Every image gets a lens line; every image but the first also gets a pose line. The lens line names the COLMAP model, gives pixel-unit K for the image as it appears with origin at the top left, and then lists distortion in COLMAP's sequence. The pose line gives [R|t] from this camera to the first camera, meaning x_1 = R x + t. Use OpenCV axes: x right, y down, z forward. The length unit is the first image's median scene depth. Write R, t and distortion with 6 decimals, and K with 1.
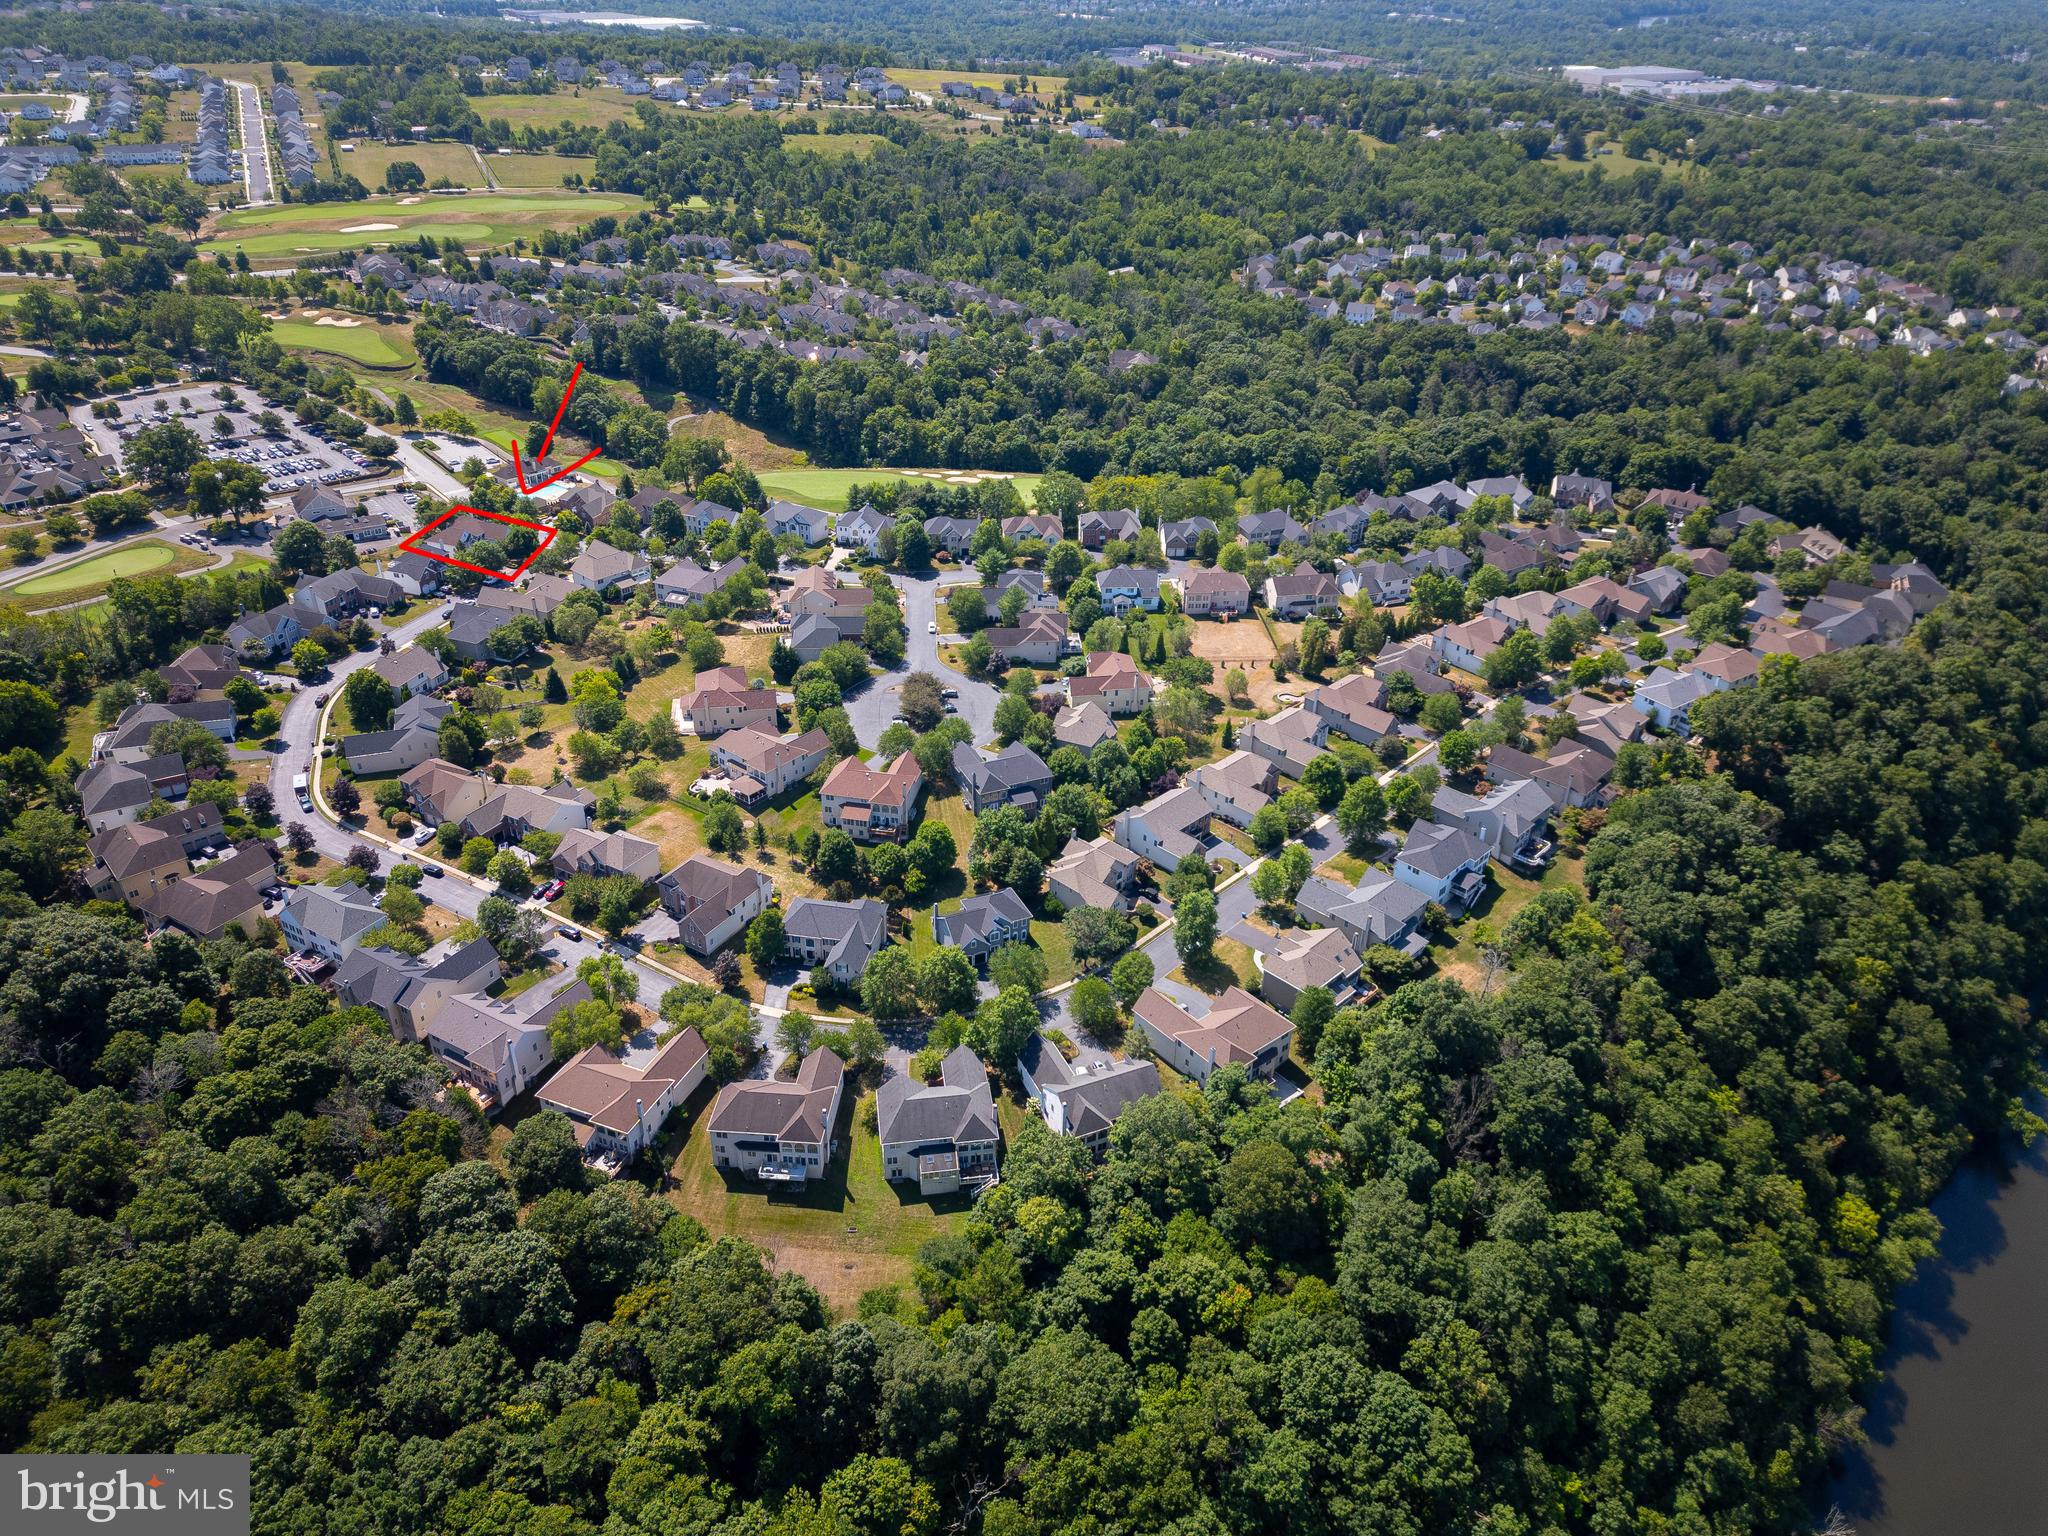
lens RADIAL K [[1431.2, 0, 1024.0], [0, 1431.2, 768.0], [0, 0, 1]] dist [0.059953, -0.059424]
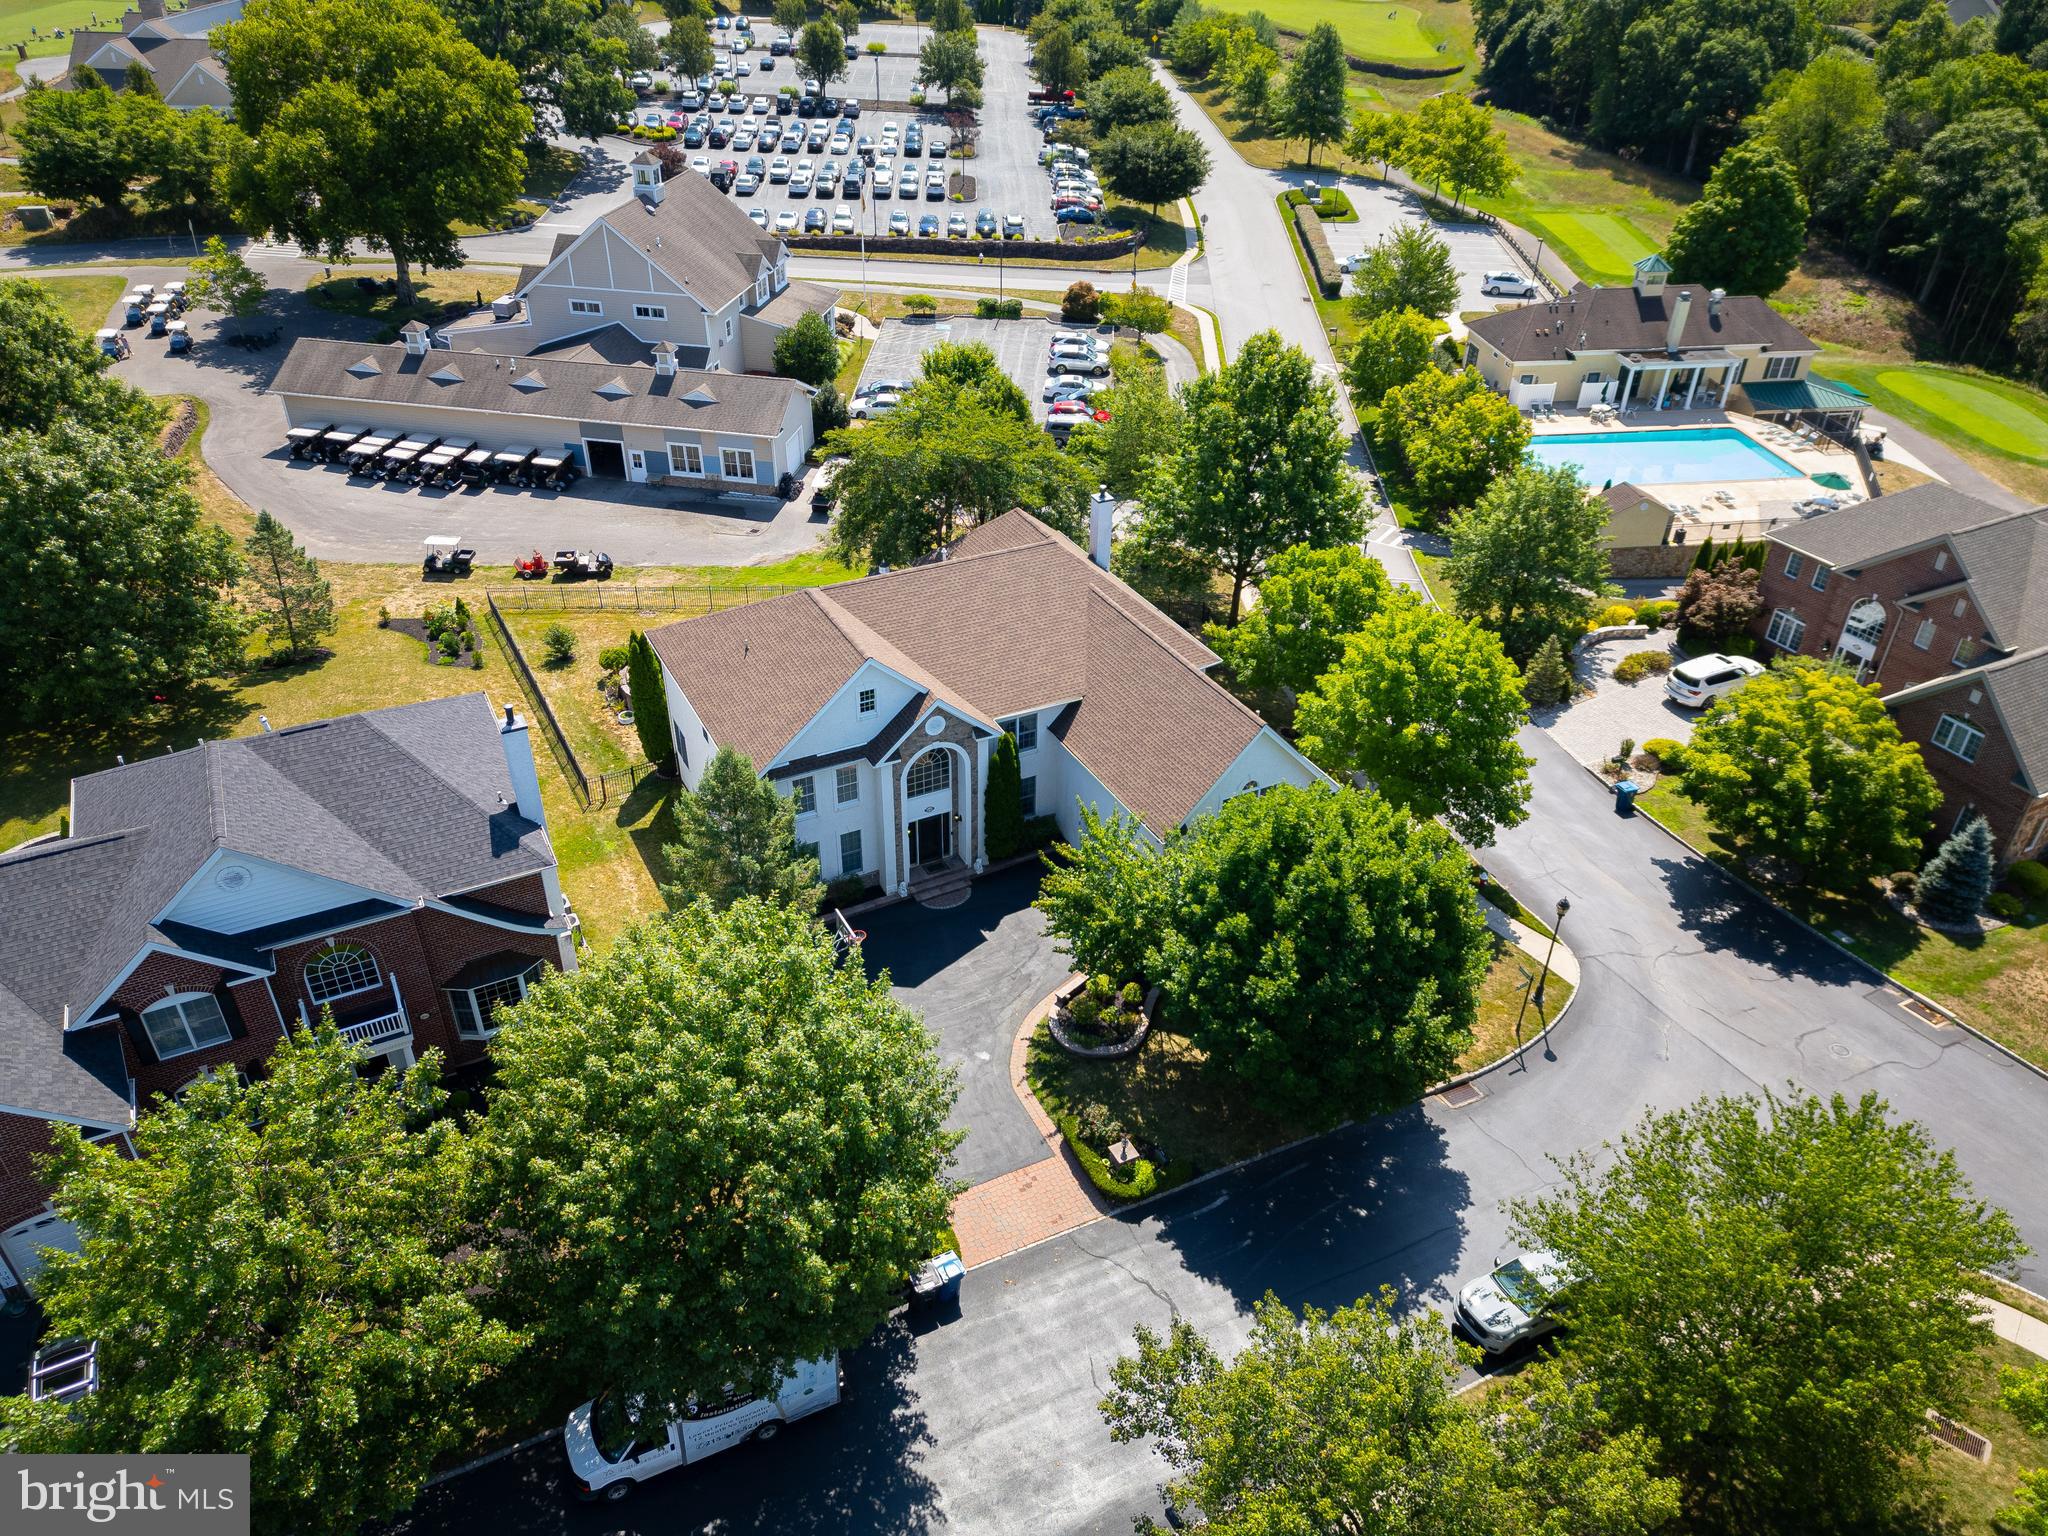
lens RADIAL K [[1431.2, 0, 1024.0], [0, 1431.2, 768.0], [0, 0, 1]] dist [0.059953, -0.059424]
pose [[0.738915, 0.365637, -0.565963, -0.251725], [-0.341129, 0.927359, 0.153741, -0.141953], [0.581064, 0.079465, 0.809969, 0.735551]]
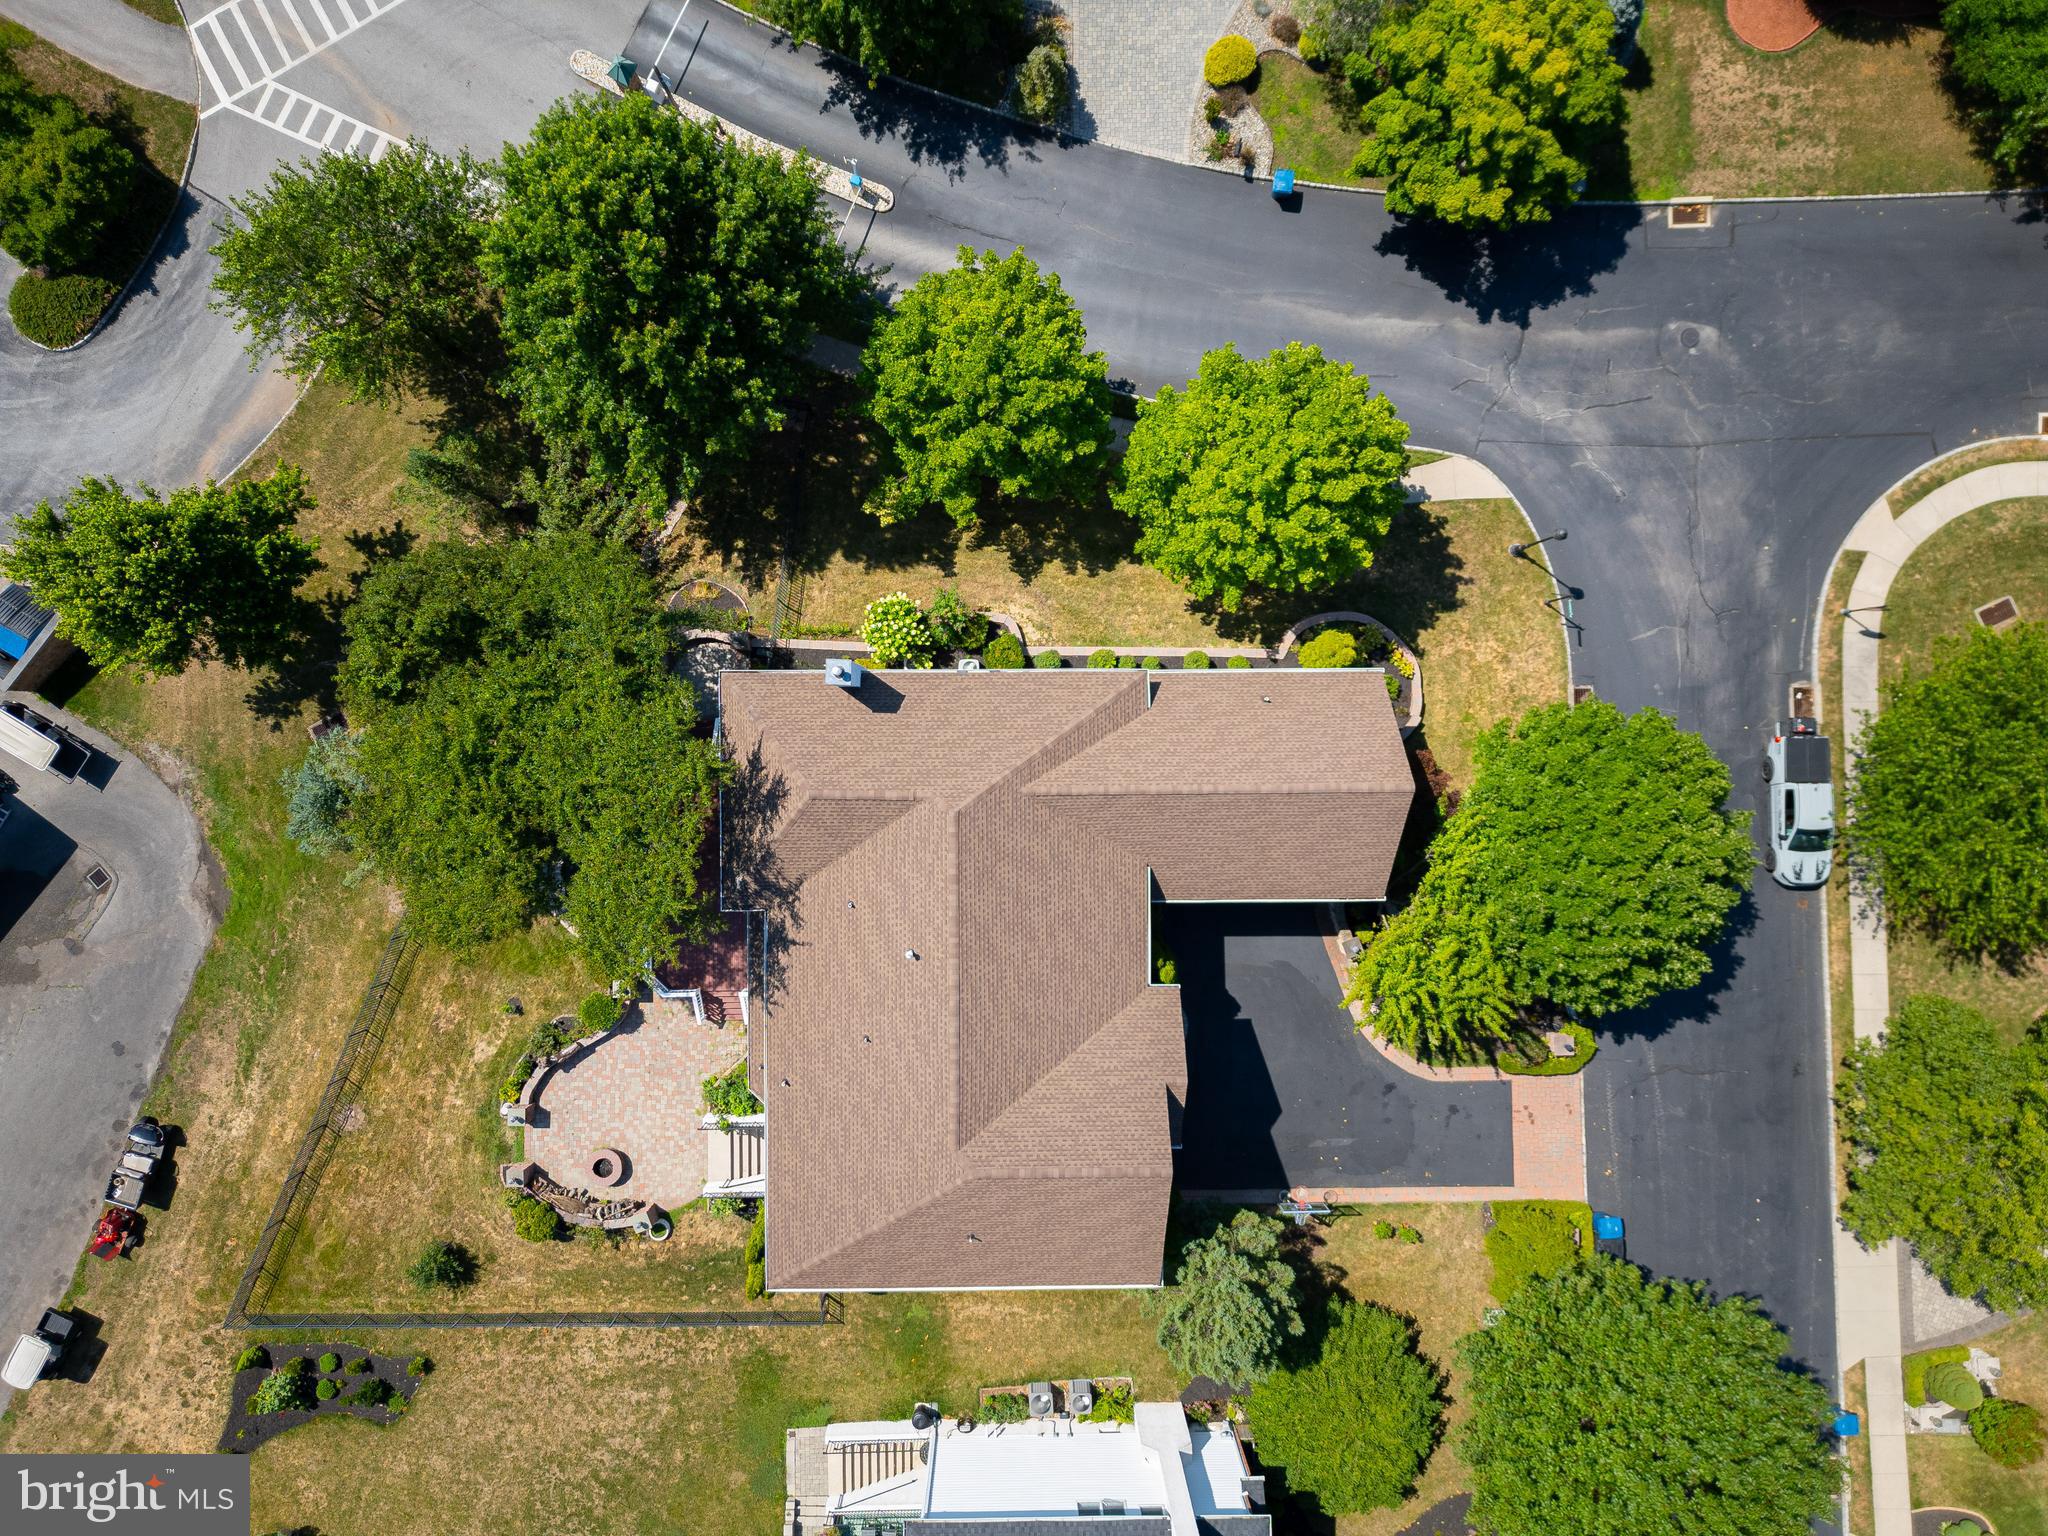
lens RADIAL K [[1431.2, 0, 1024.0], [0, 1431.2, 768.0], [0, 0, 1]] dist [0.059953, -0.059424]
pose [[0.935701, -0.352488, -0.014692, -0.307338], [0.184918, 0.454561, 0.871309, -0.206461], [-0.300448, -0.818002, 0.490515, 0.781075]]
